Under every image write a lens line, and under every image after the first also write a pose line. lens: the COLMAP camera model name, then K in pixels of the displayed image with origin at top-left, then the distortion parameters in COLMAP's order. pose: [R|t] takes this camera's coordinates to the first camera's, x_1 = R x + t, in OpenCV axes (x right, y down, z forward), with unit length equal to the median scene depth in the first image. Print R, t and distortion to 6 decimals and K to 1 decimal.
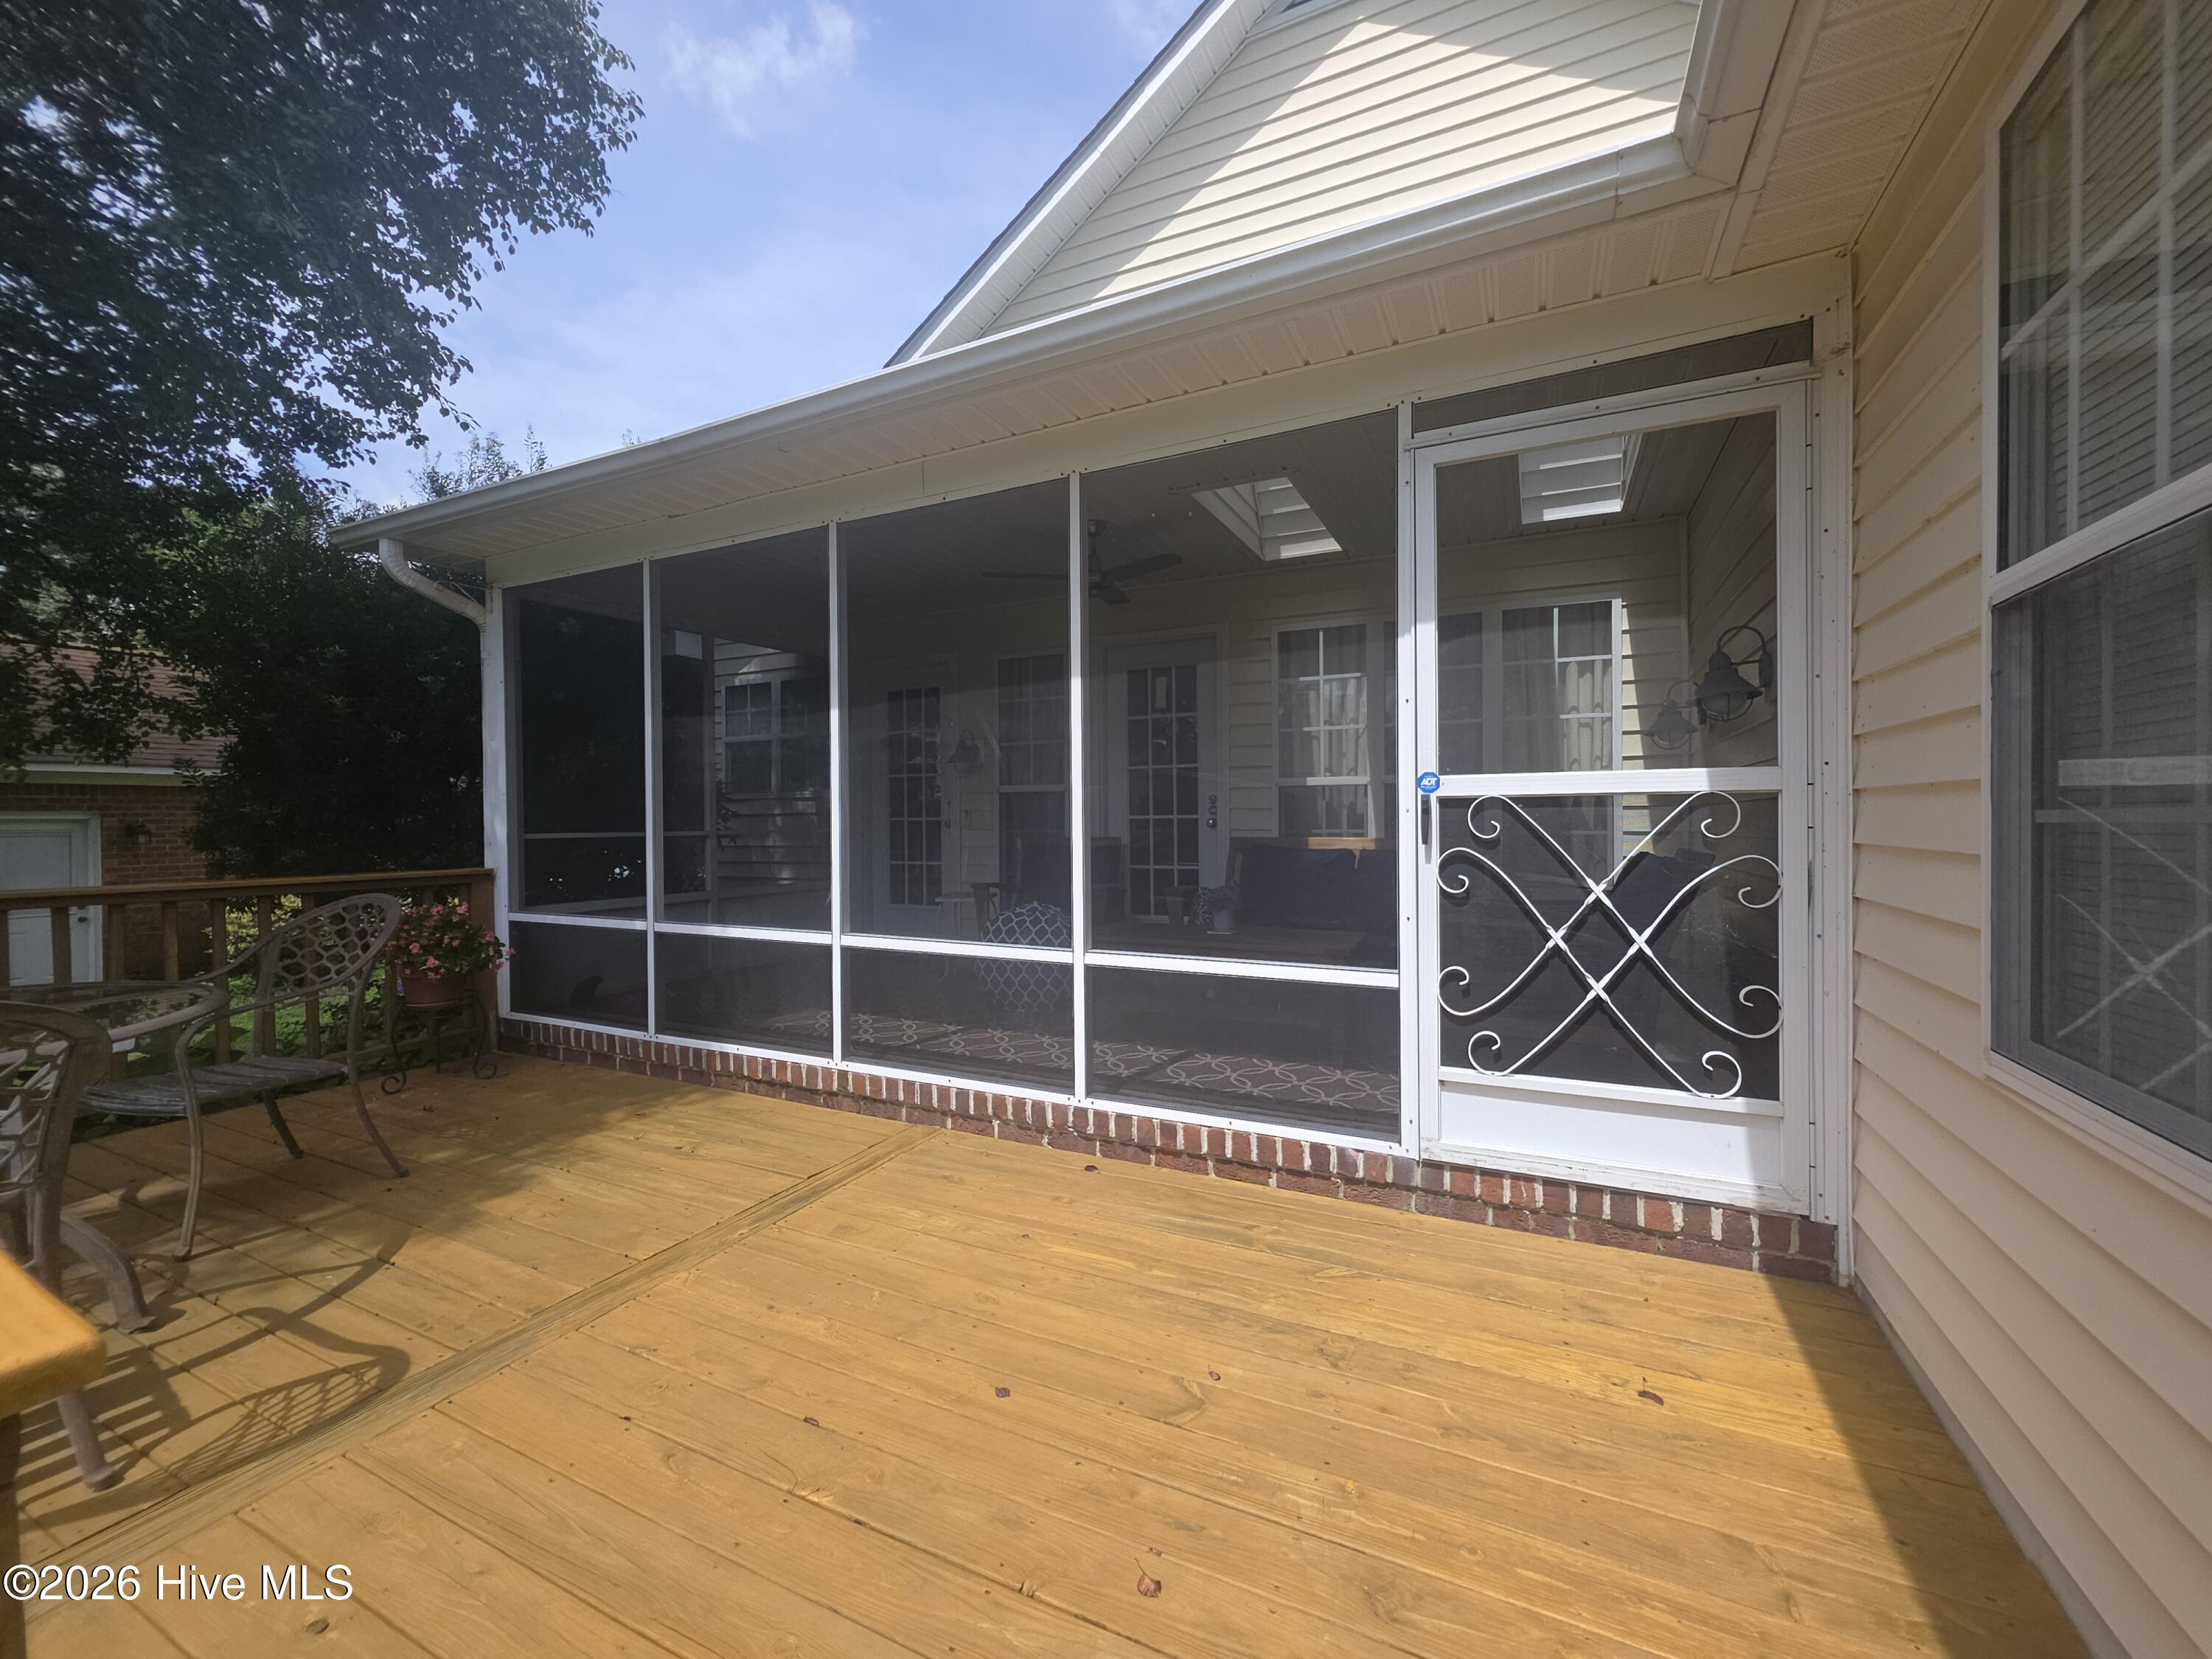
lens RADIAL K [[886.7, 0, 1115.8], [0, 886.7, 818.1], [0, 0, 1]] dist [-0.000968, 0.000448]
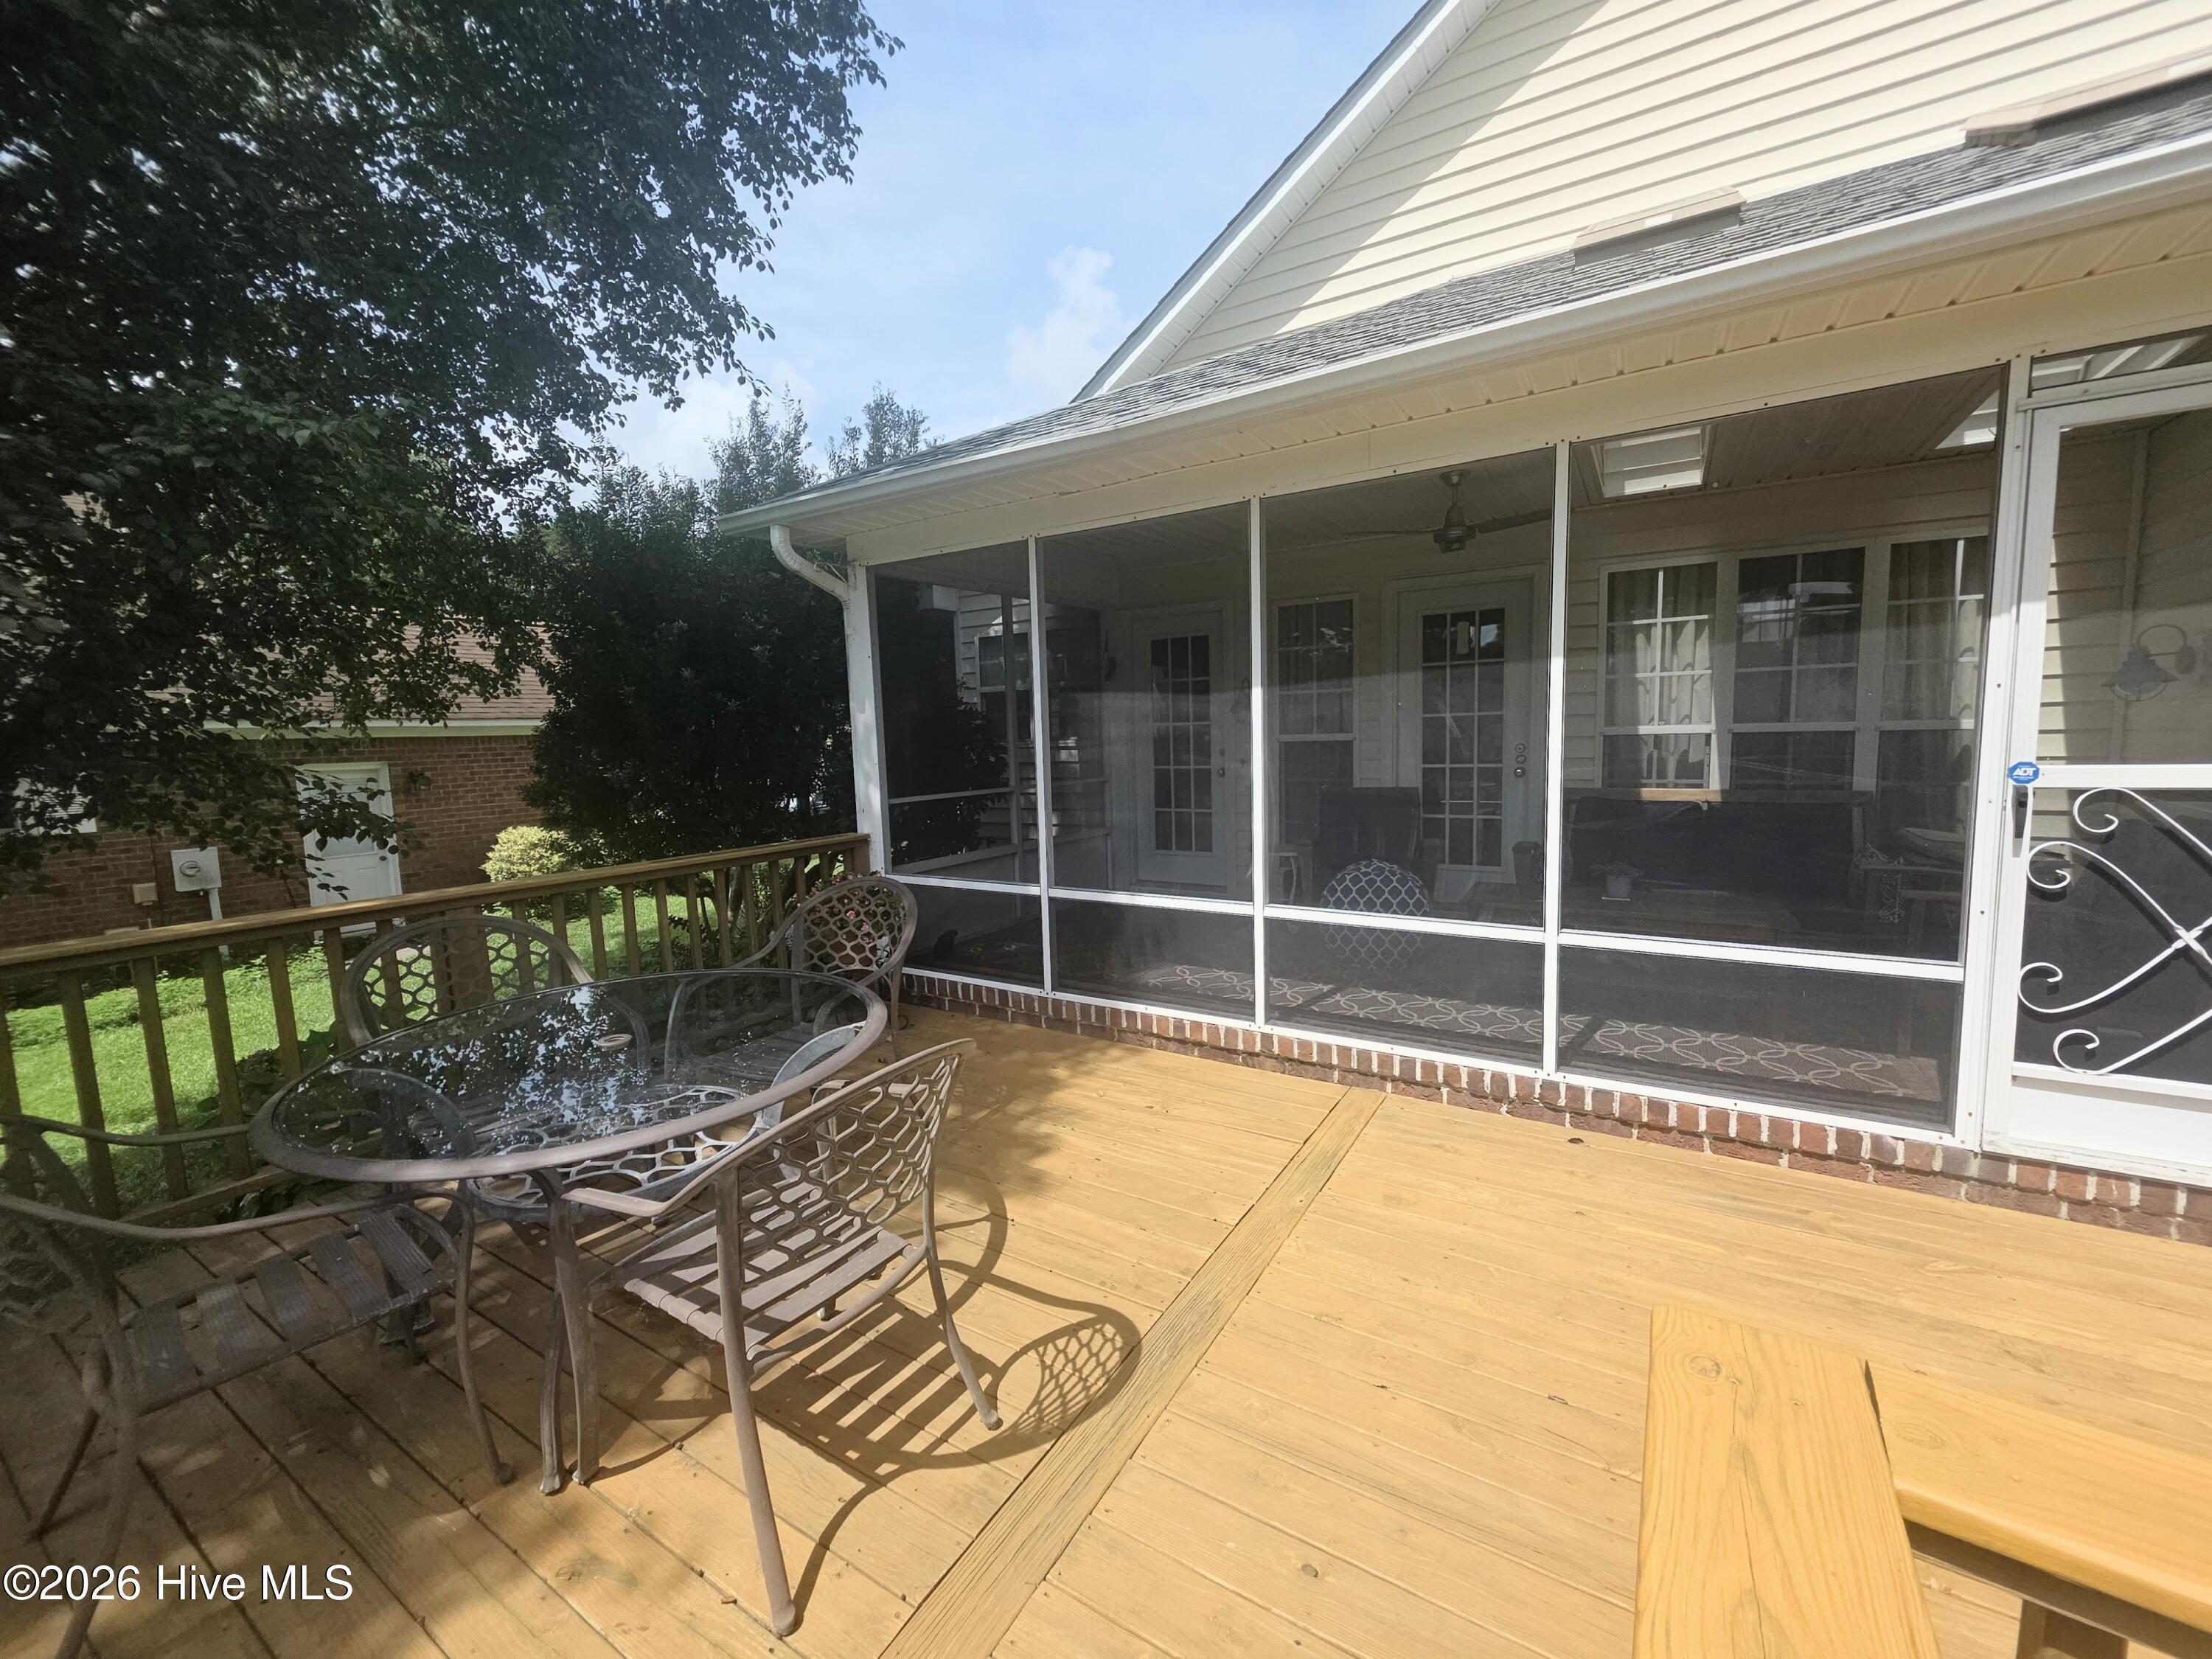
lens RADIAL K [[886.7, 0, 1117.6], [0, 886.7, 819.6], [0, 0, 1]] dist [-0.000968, 0.000448]
pose [[0.994631, -0.008935, -0.103094, -0.370337], [0.018896, 0.995197, 0.096053, -0.071368], [0.101741, -0.097485, 0.990023, -0.033249]]
